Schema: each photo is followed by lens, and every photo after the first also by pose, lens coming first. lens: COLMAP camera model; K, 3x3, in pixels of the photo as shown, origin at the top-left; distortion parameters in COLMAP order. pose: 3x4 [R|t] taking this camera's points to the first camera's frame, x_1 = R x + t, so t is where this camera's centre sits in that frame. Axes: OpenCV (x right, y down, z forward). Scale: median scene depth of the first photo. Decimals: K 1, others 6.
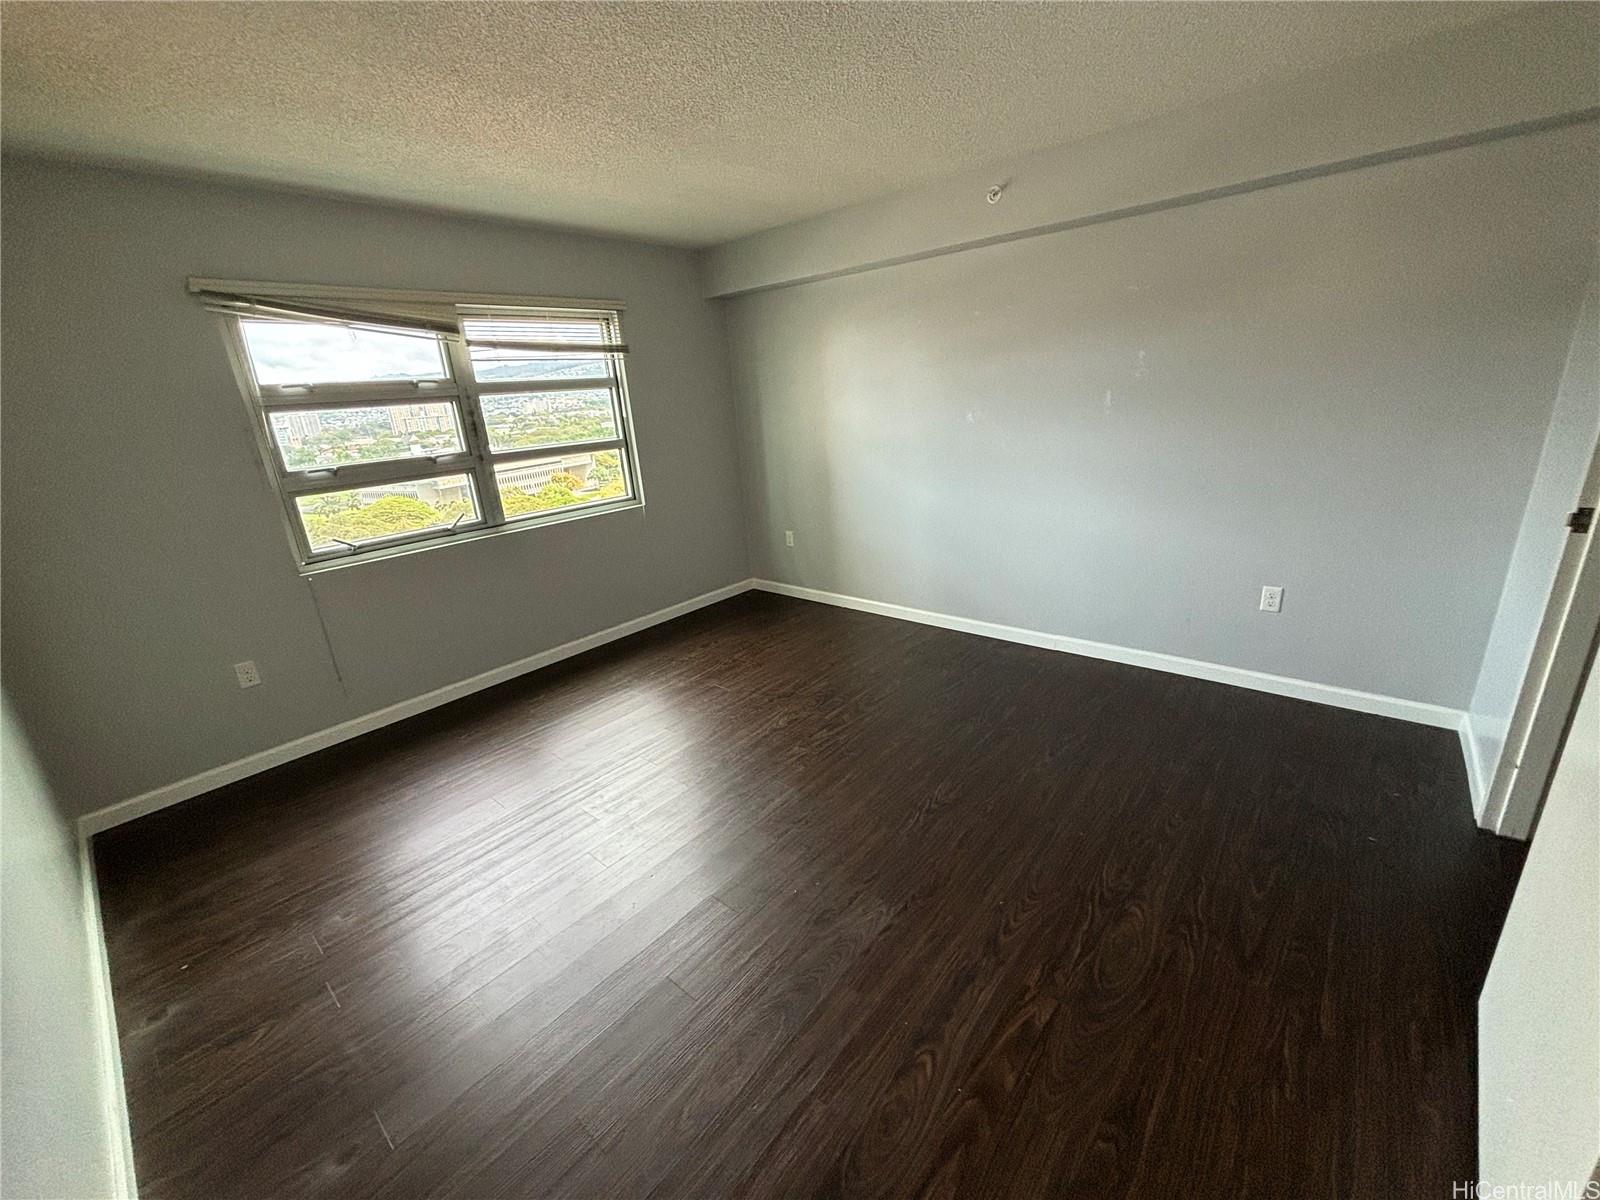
lens RADIAL K [[644.6, 0, 798.6], [0, 644.6, 599.9], [0, 0, 1]] dist [-0.000750, 0.000013]
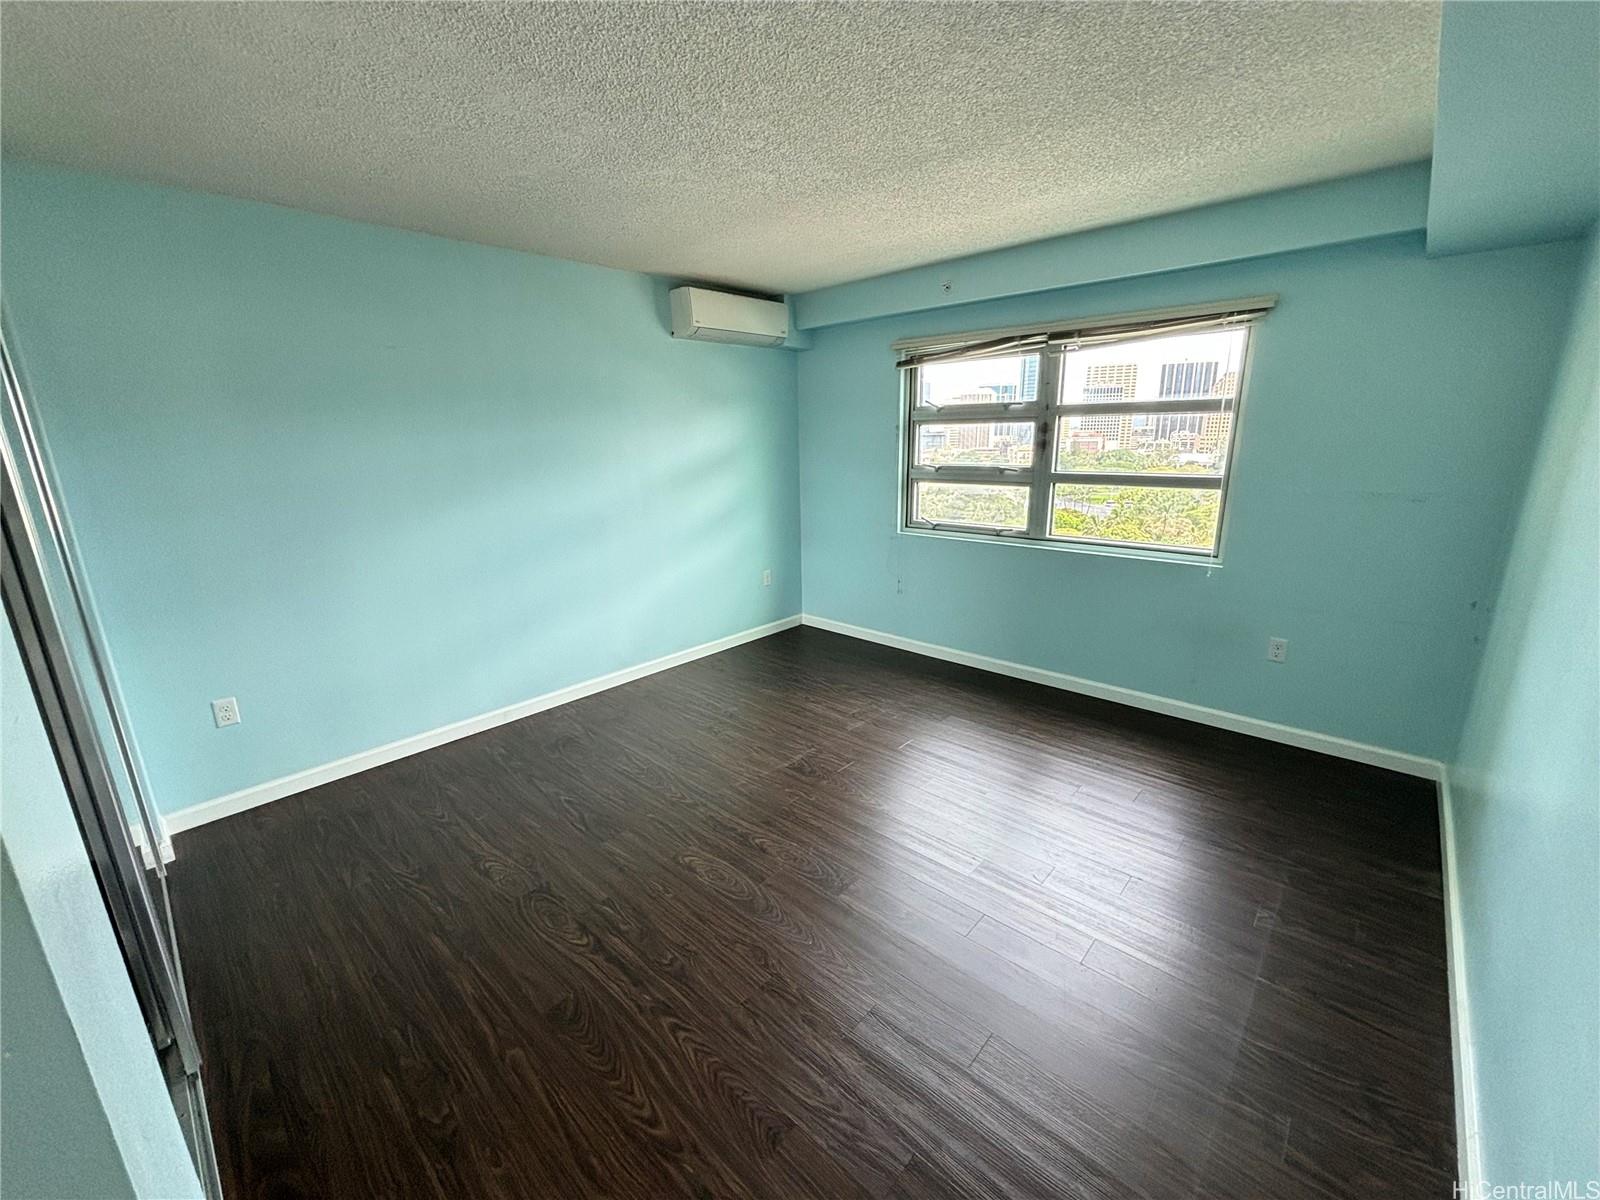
lens RADIAL K [[644.6, 0, 796.4], [0, 644.6, 595.1], [0, 0, 1]] dist [-0.000750, 0.000013]
pose [[-0.027456, 0.321904, -0.946374, 0.598352], [-0.290314, 0.903357, 0.315695, -0.261758], [0.956537, 0.283414, 0.068651, 0.603334]]
